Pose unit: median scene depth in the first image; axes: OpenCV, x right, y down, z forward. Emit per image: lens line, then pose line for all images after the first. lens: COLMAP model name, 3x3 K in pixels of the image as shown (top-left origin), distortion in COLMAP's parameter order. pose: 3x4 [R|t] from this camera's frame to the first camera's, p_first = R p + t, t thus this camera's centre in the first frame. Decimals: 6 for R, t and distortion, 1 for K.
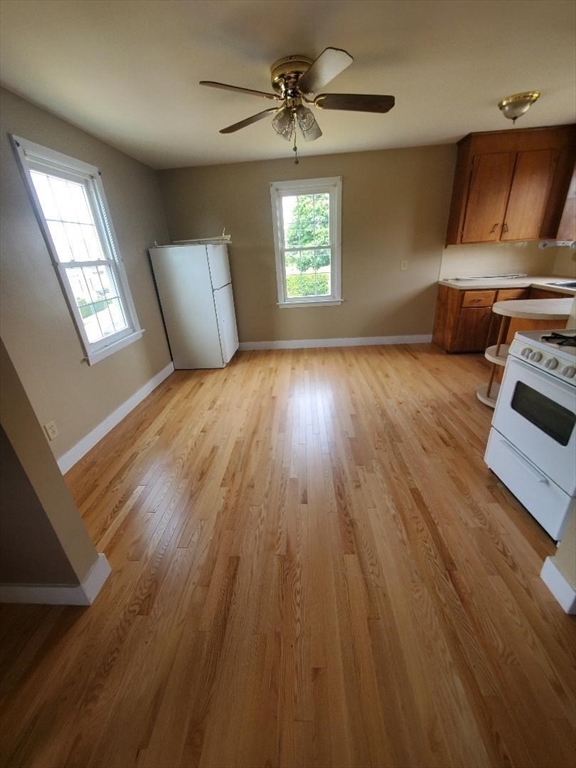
lens RADIAL K [[305.2, 0, 283.6], [0, 305.2, 383.2], [0, 0, 1]] dist [-0.000959, -0.000194]
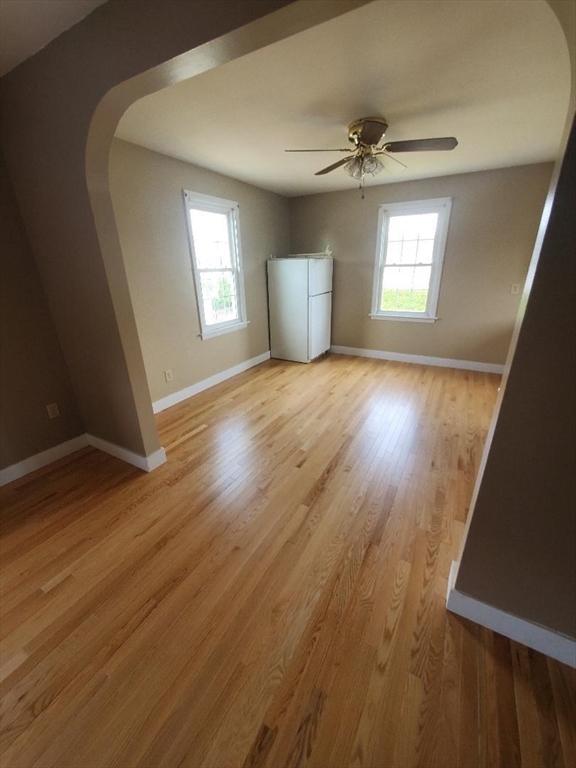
lens RADIAL K [[305.2, 0, 283.6], [0, 305.2, 383.2], [0, 0, 1]] dist [-0.000959, -0.000194]
pose [[0.891948, 0.204262, -0.403369, 0.262895], [-0.213344, 0.976710, 0.022840, 0.021500], [0.398640, 0.065685, 0.914752, -0.119537]]
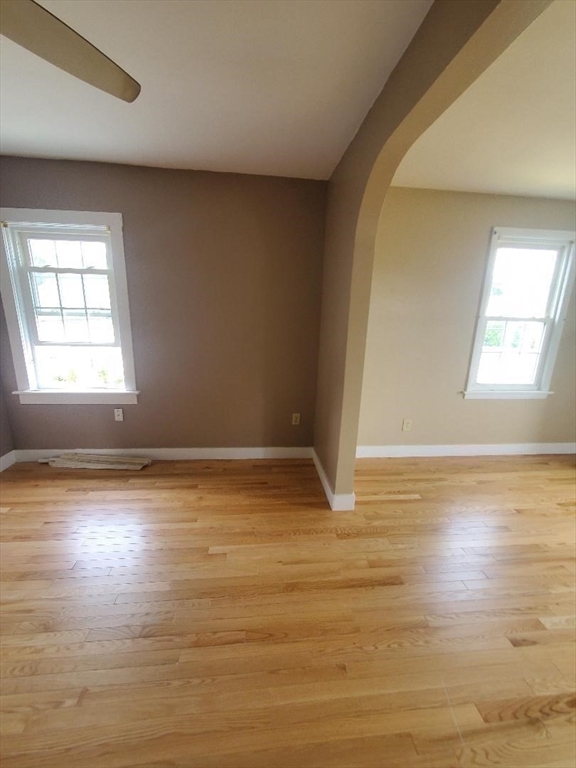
lens RADIAL K [[305.2, 0, 283.6], [0, 305.2, 383.2], [0, 0, 1]] dist [-0.000959, -0.000194]
pose [[0.149402, 0.305889, -0.940272, 0.285911], [-0.433327, 0.875017, 0.215808, -0.049212], [0.888767, 0.375203, 0.263279, 0.033288]]
